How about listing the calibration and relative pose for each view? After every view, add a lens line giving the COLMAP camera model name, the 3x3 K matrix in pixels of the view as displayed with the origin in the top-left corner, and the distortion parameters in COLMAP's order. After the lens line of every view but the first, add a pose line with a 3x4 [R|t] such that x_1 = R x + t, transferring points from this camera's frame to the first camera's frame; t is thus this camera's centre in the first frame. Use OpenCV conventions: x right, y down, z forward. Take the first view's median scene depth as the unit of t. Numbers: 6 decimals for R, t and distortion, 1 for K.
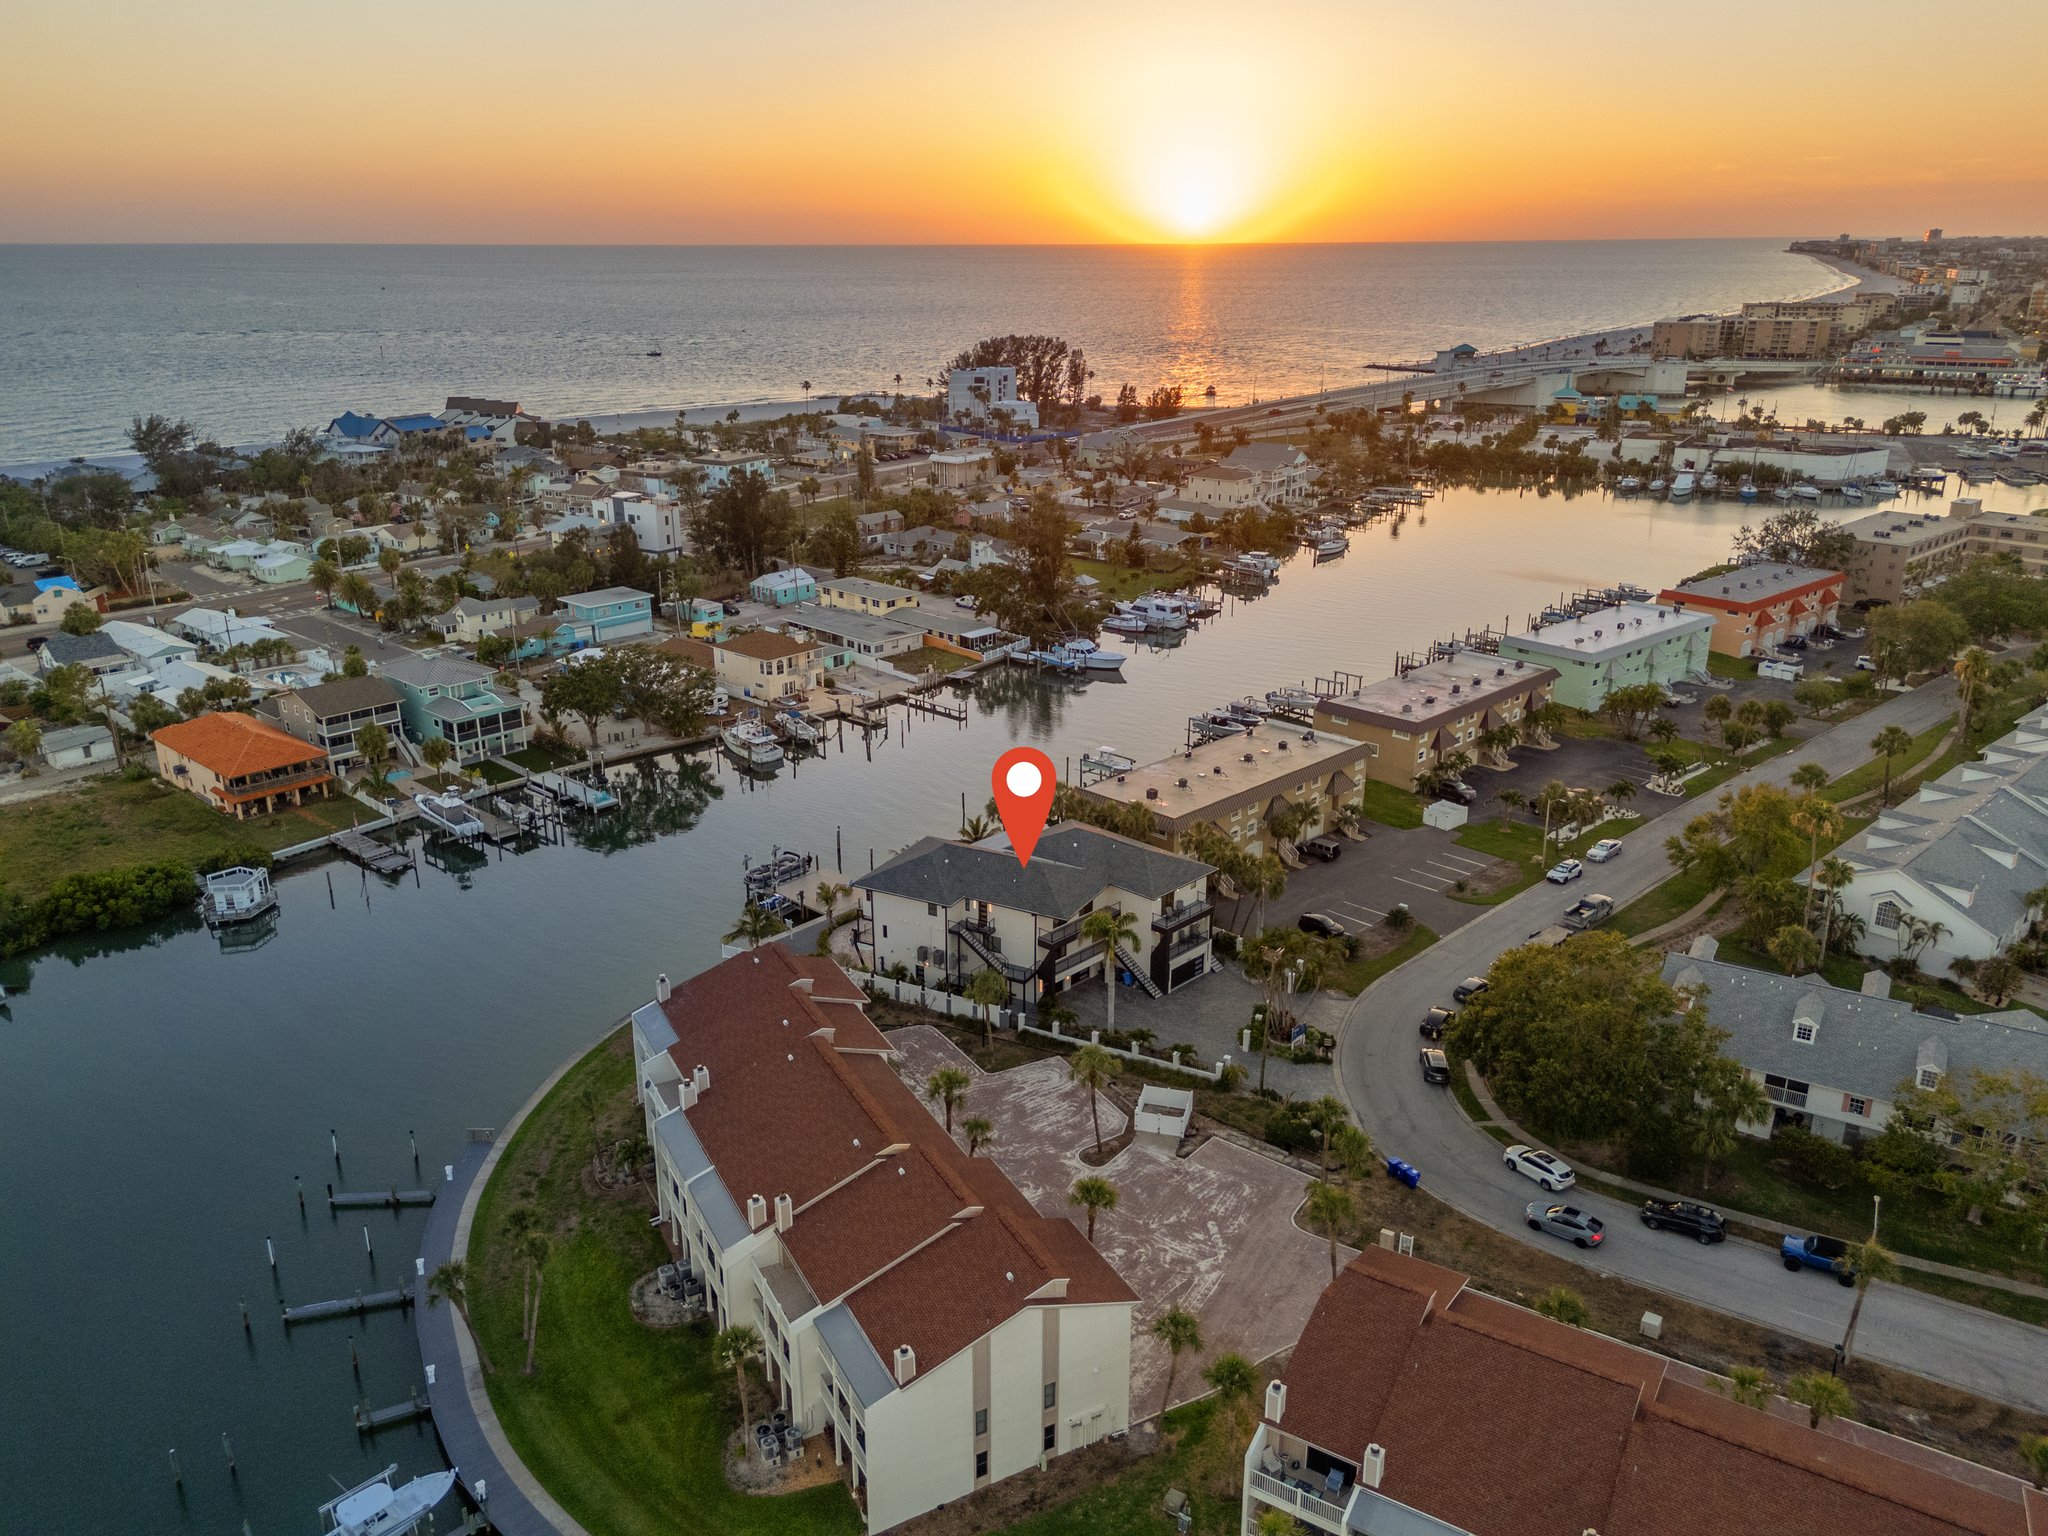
lens RADIAL K [[1447.3, 0, 1024.0], [0, 1447.3, 768.0], [0, 0, 1]] dist [0.026650, -0.003514]
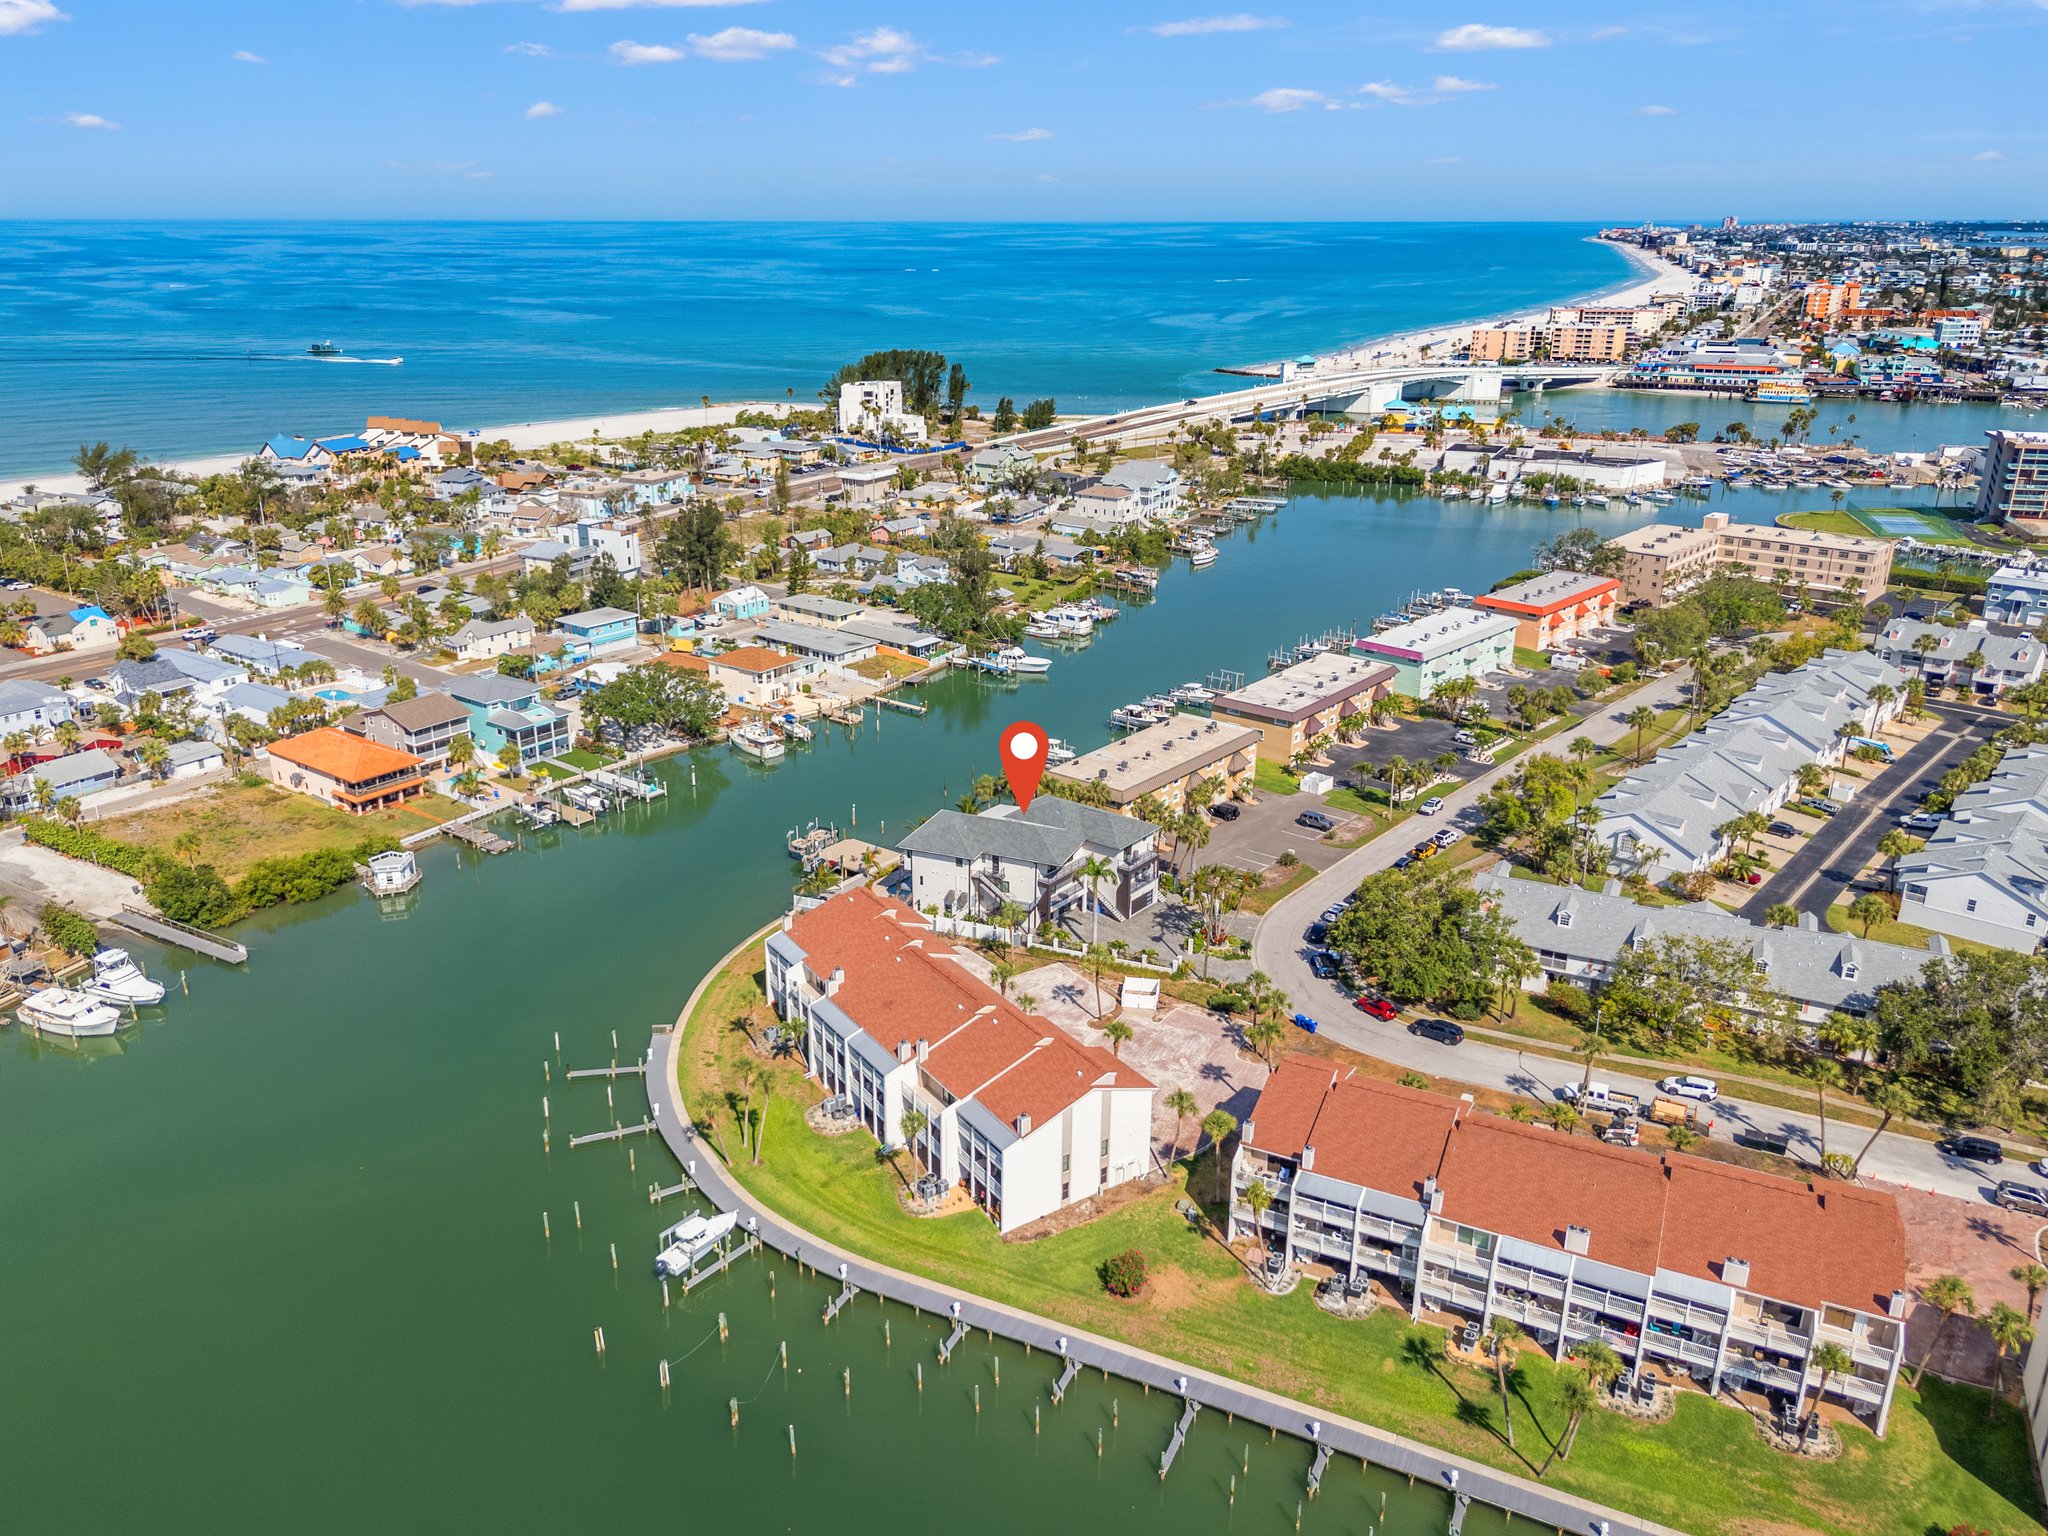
lens RADIAL K [[1447.3, 0, 1024.0], [0, 1447.3, 768.0], [0, 0, 1]] dist [0.026650, -0.003514]
pose [[0.994539, -0.027993, 0.100544, -0.074881], [0.026858, 0.999559, 0.012633, -0.003628], [-0.100853, -0.009863, 0.994852, -0.197412]]
